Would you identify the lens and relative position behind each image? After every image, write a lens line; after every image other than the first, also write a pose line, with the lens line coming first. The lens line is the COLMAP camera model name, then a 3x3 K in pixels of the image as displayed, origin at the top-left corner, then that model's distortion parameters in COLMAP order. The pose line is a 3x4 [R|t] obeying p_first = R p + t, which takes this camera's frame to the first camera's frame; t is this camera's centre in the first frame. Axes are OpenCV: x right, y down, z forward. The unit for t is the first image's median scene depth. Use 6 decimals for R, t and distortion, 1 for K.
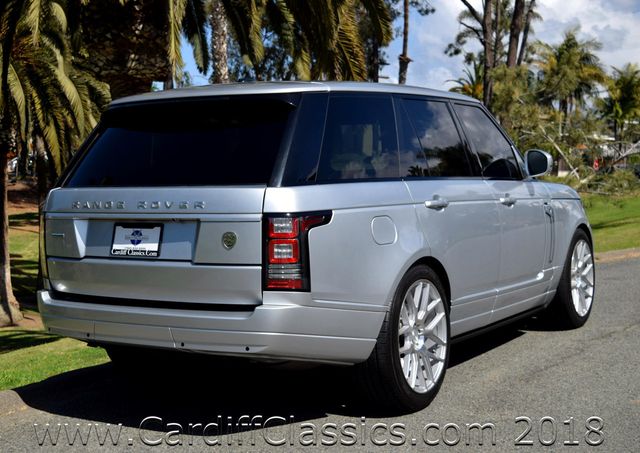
lens RADIAL K [[934.3, 0, 316.8], [0, 934.3, 228.7], [0, 0, 1]] dist [-0.020415, 0.000000]
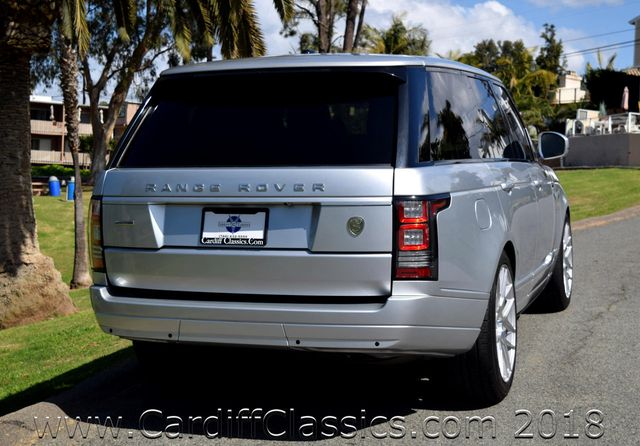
lens RADIAL K [[951.4, 0, 365.2], [0, 951.4, 229.4], [0, 0, 1]] dist [-0.018253, 0.000000]
pose [[0.971882, -0.011955, 0.235166, -0.279411], [0.007892, 0.999803, 0.018210, -0.001085], [-0.235337, -0.015842, 0.971785, 0.086883]]
